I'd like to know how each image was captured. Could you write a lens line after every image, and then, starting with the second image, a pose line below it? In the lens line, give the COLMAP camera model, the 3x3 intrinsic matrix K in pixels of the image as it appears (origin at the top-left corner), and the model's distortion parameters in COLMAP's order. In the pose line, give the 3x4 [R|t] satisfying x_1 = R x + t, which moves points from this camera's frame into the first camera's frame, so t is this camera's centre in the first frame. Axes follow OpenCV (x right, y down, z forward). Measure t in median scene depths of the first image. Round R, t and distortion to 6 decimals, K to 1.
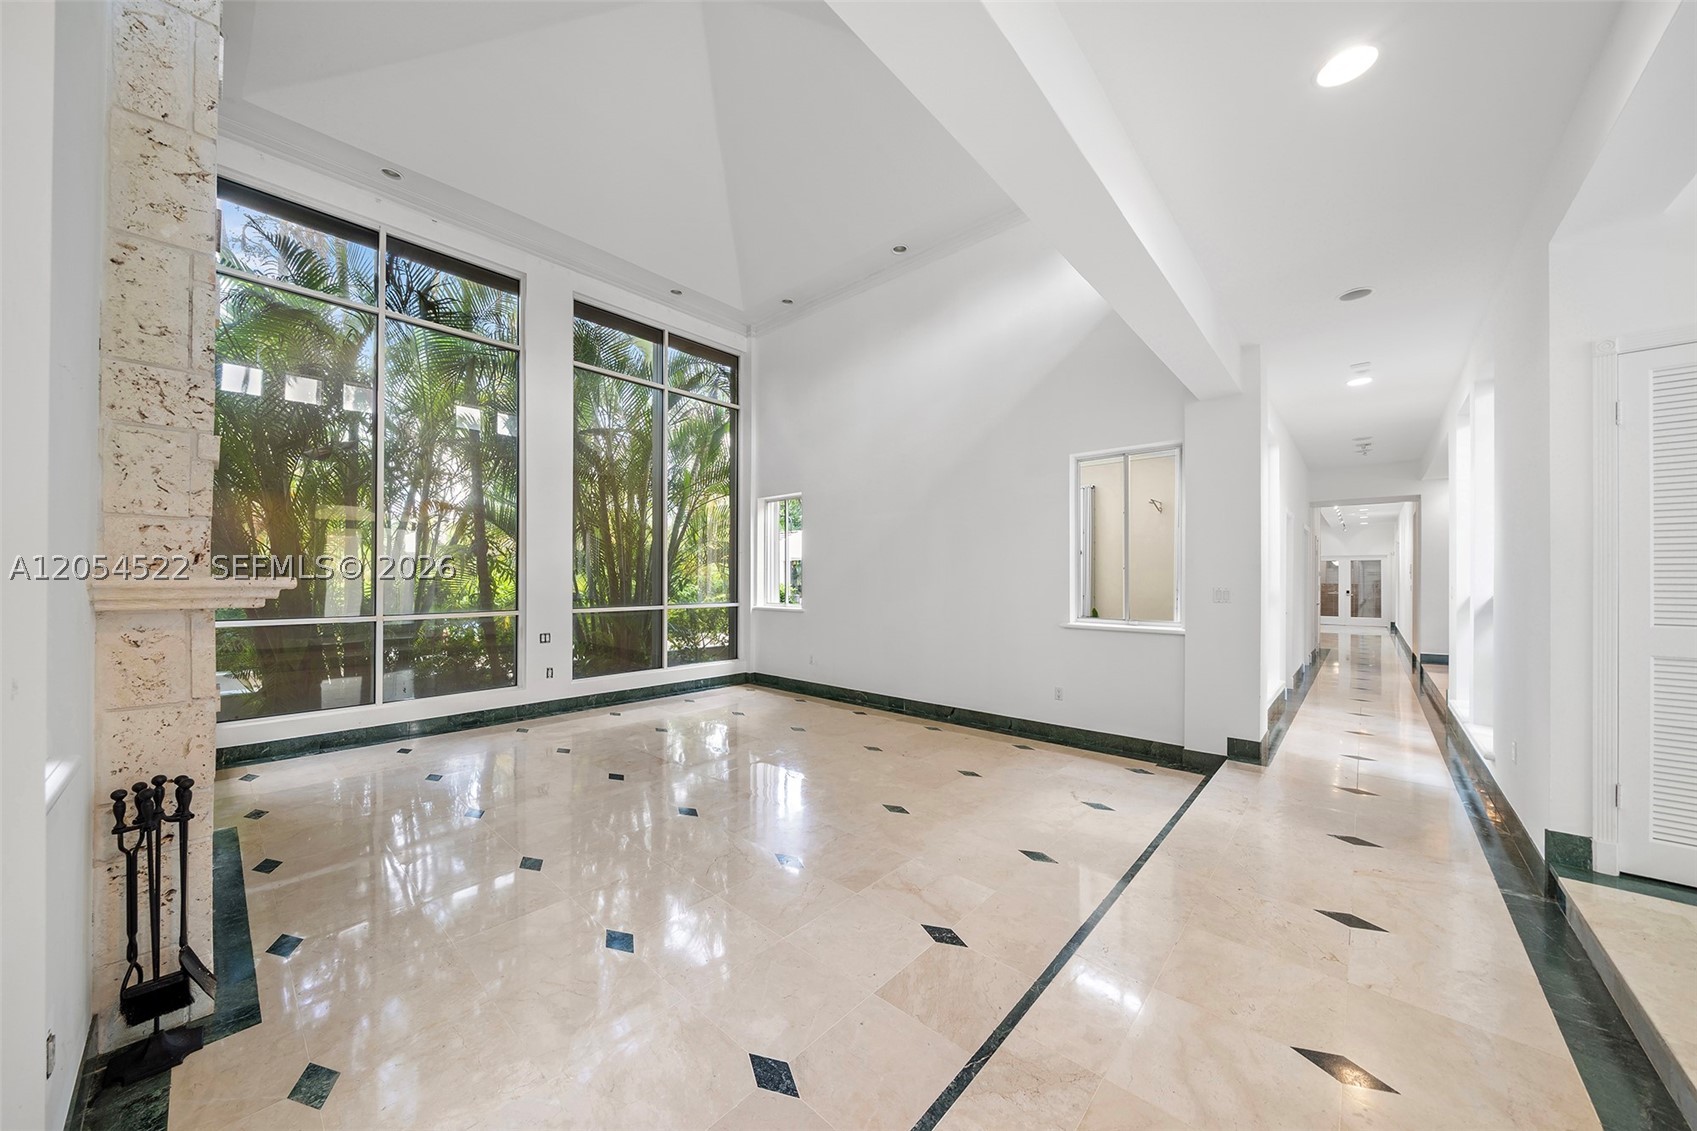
lens RADIAL K [[586.8, 0, 831.9], [0, 586.8, 572.9], [0, 0, 1]] dist [-0.005596, 0.000241]
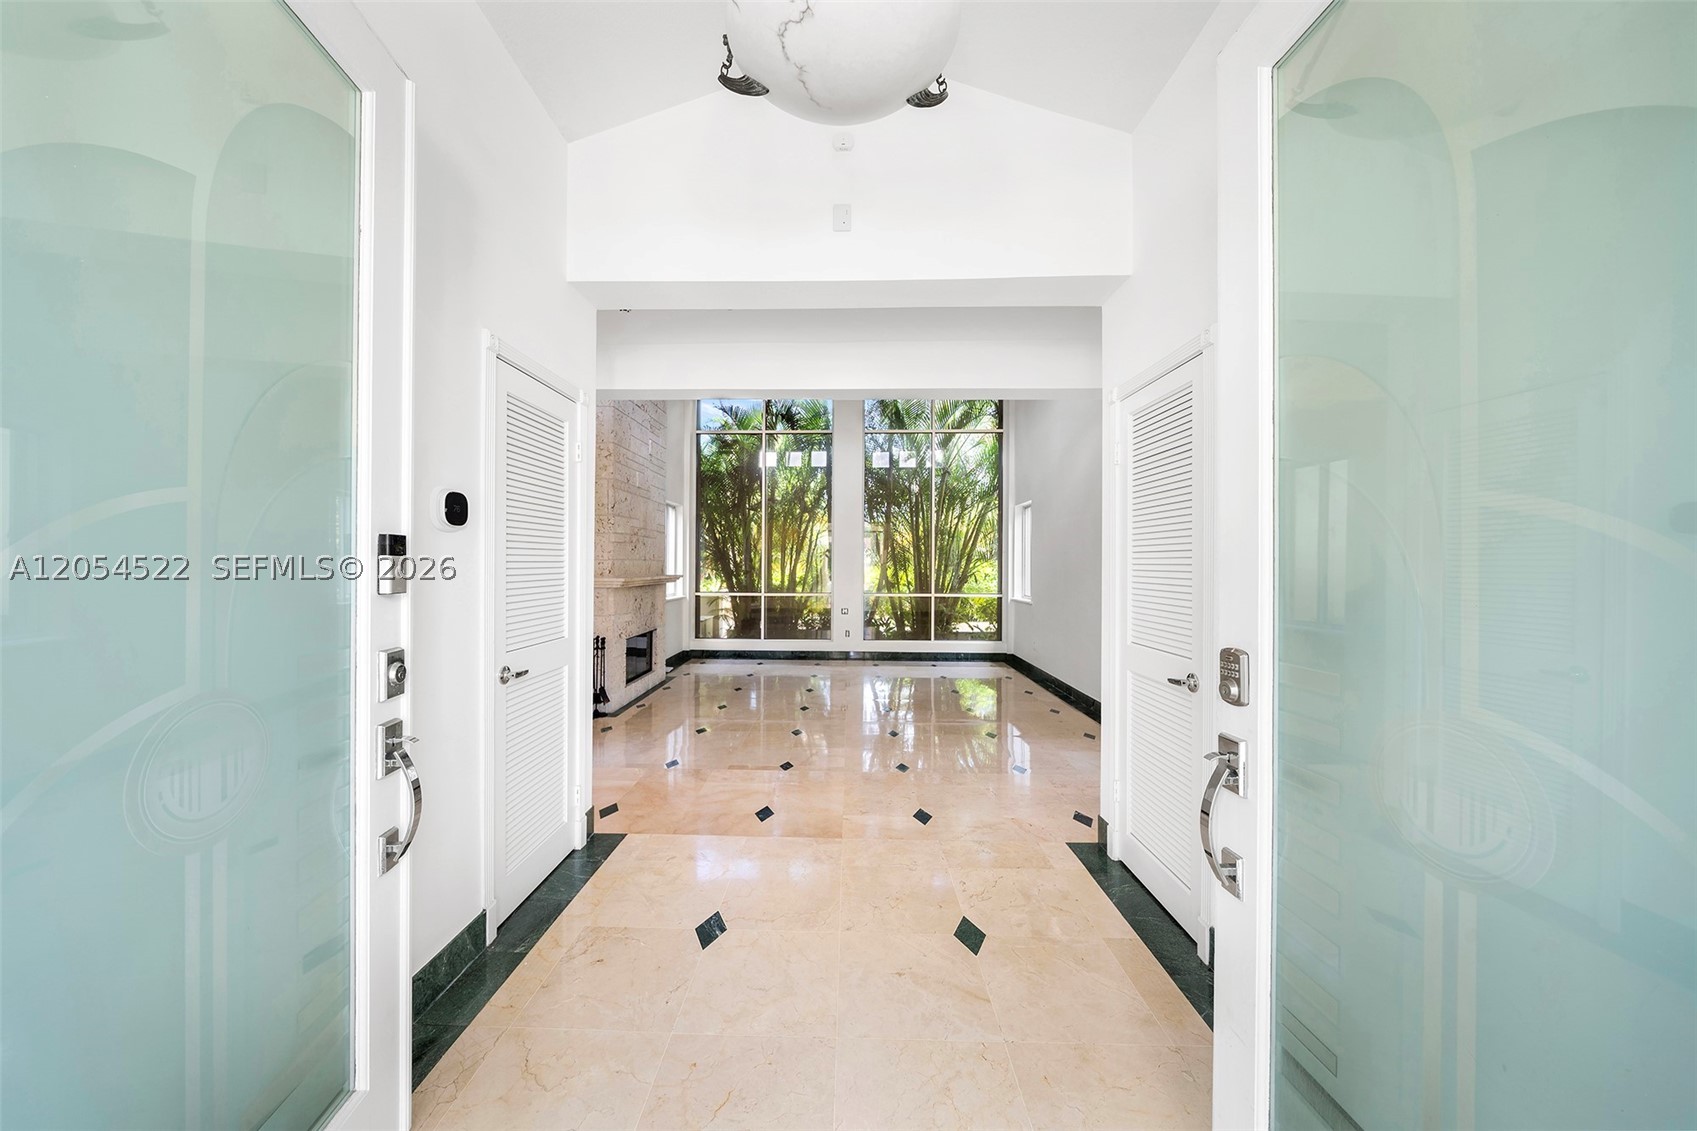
lens RADIAL K [[586.8, 0, 837.4], [0, 586.8, 560.3], [0, 0, 1]] dist [-0.005596, 0.000241]
pose [[0.664496, 0.000106, -0.747292, 0.710354], [0.003087, 0.999991, 0.002887, -0.032275], [0.747285, -0.004226, 0.664490, -0.073388]]
